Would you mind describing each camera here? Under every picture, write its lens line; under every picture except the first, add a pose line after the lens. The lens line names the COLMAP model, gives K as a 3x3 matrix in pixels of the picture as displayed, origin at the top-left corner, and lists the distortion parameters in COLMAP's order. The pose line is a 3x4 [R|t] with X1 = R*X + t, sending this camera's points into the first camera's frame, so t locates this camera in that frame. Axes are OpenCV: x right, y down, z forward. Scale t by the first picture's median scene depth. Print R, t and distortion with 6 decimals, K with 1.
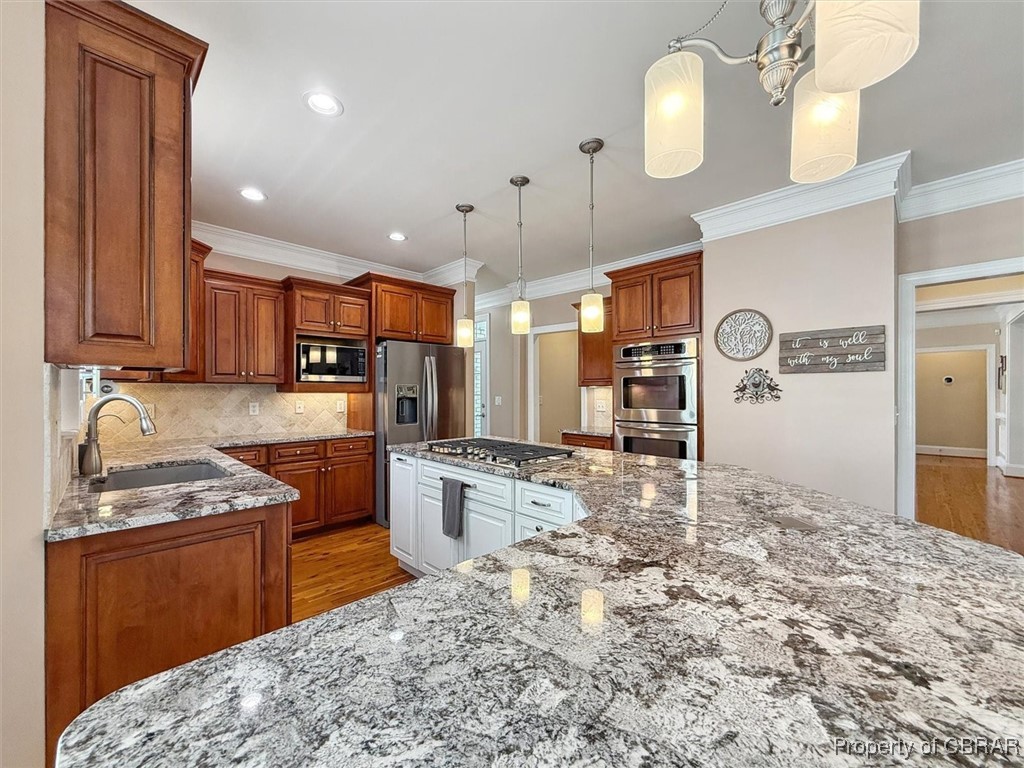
lens RADIAL K [[412.8, 0, 511.7], [0, 412.8, 388.9], [0, 0, 1]] dist [0.000392, 0.000027]
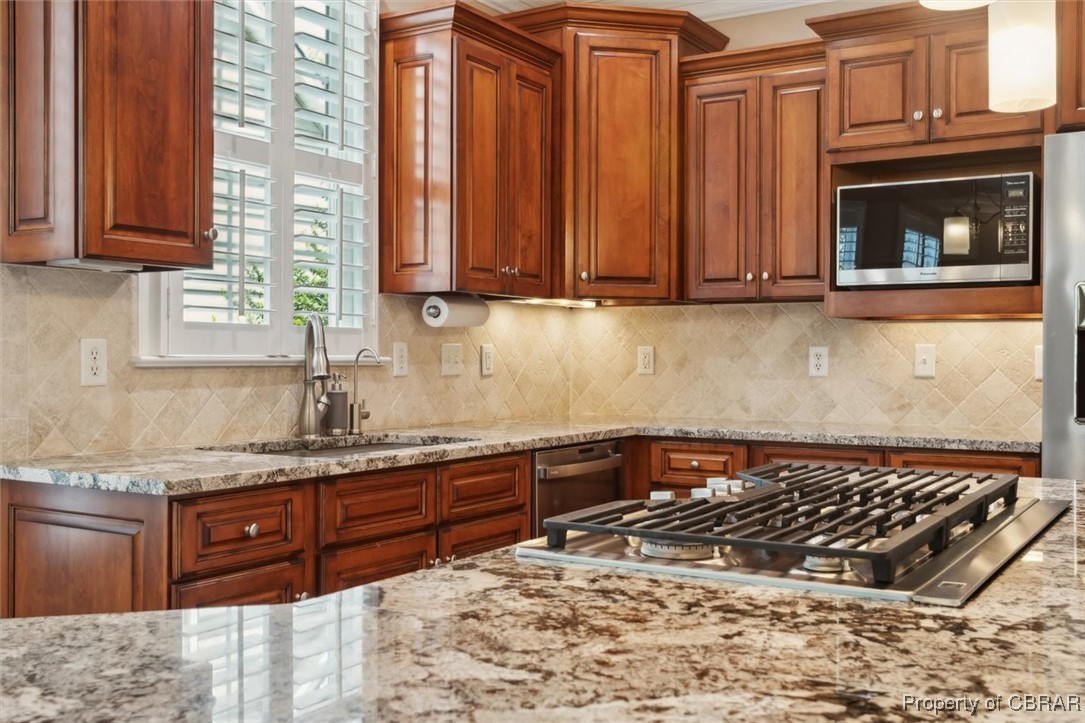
lens RADIAL K [[1106.8, 0, 543.2], [0, 1106.8, 359.8], [0, 0, 1]] dist [0.001401, 0.000000]
pose [[0.230182, 0.006931, -0.973123, 0.433965], [0.005179, 0.999952, 0.008347, 0.039245], [0.973134, -0.006961, 0.230135, 0.517916]]
